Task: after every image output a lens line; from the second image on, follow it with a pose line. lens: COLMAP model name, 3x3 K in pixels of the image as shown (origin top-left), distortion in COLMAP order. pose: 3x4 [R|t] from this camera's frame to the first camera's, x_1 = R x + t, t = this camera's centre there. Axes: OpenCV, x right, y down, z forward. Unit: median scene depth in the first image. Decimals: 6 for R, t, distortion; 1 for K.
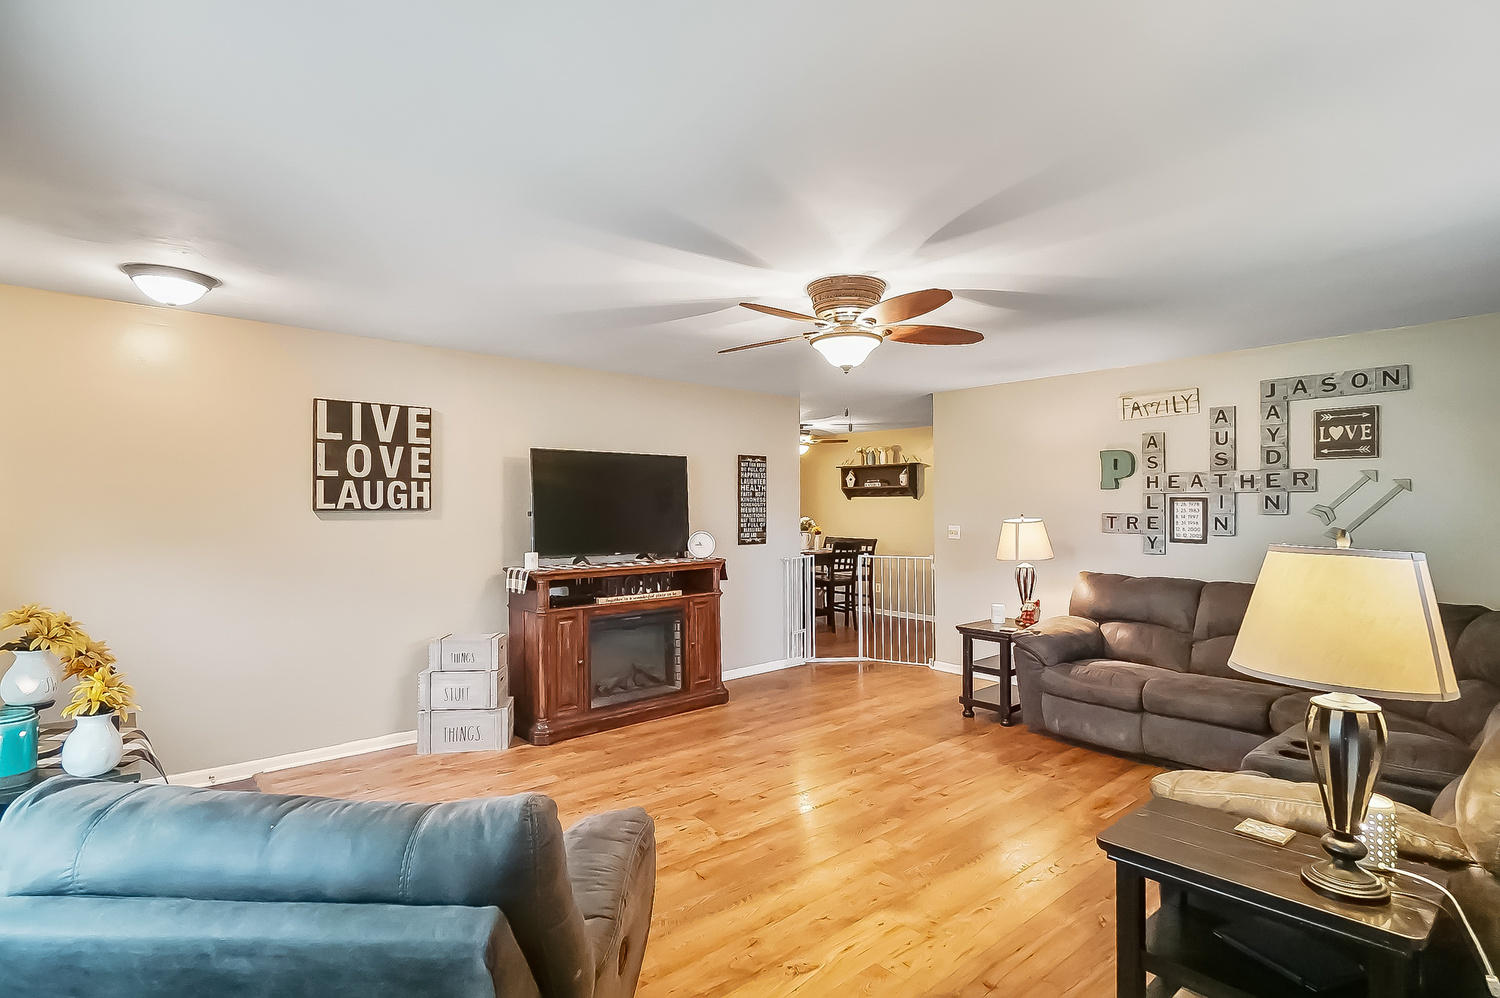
lens RADIAL K [[753.8, 0, 738.6], [0, 753.8, 500.5], [0, 0, 1]] dist [0.001008, -0.001957]
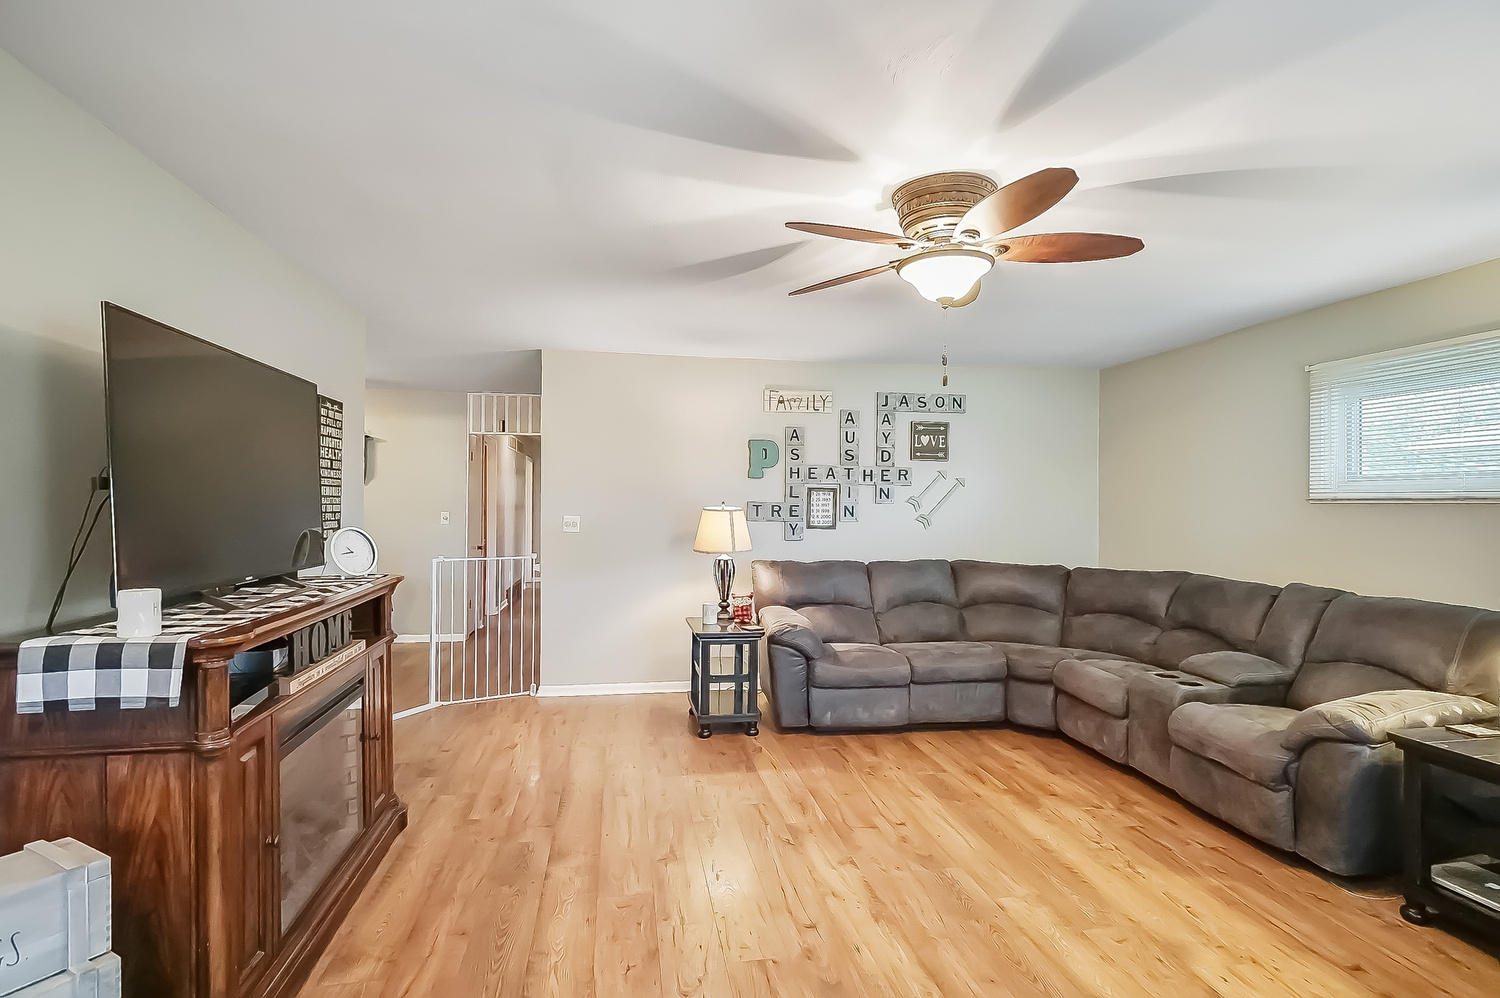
lens RADIAL K [[753.8, 0, 749.5], [0, 753.8, 501.6], [0, 0, 1]] dist [0.001008, -0.001957]
pose [[0.505169, 0.012285, 0.862933, -0.452645], [-0.017941, 0.999832, -0.003732, 0.024171], [-0.862834, -0.013596, 0.505304, 0.582717]]
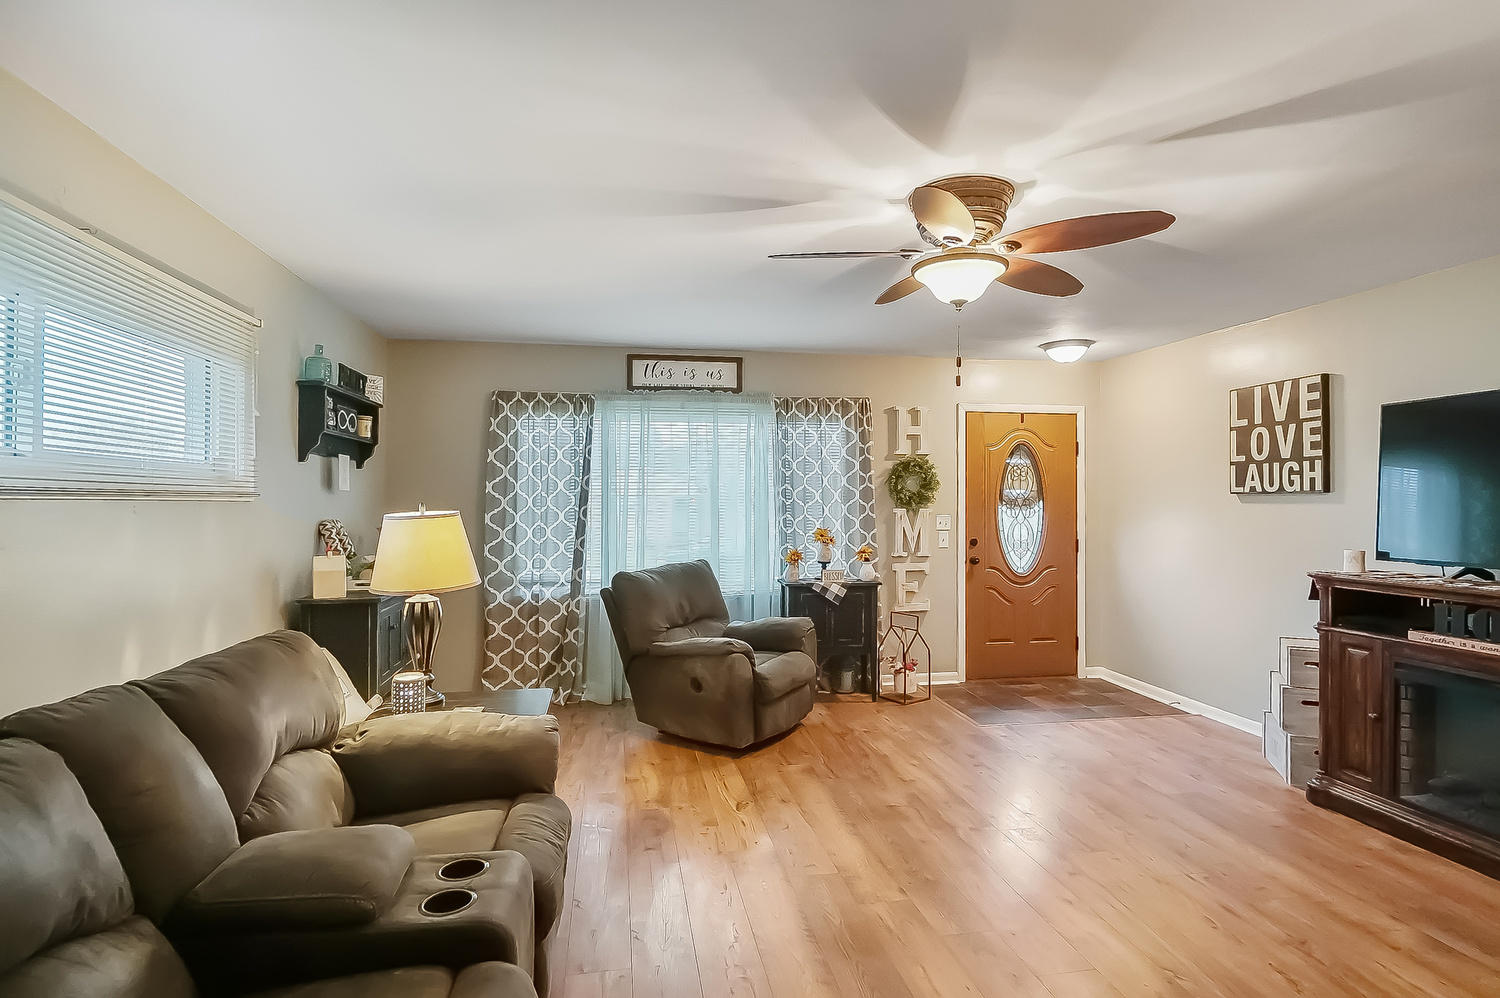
lens RADIAL K [[753.8, 0, 749.8], [0, 753.8, 498.8], [0, 0, 1]] dist [0.001008, -0.001957]
pose [[-0.506694, 0.000705, -0.862125, 0.676967], [0.010344, 0.999933, -0.005261, 0.017768], [0.862064, -0.011583, -0.506668, 0.893161]]
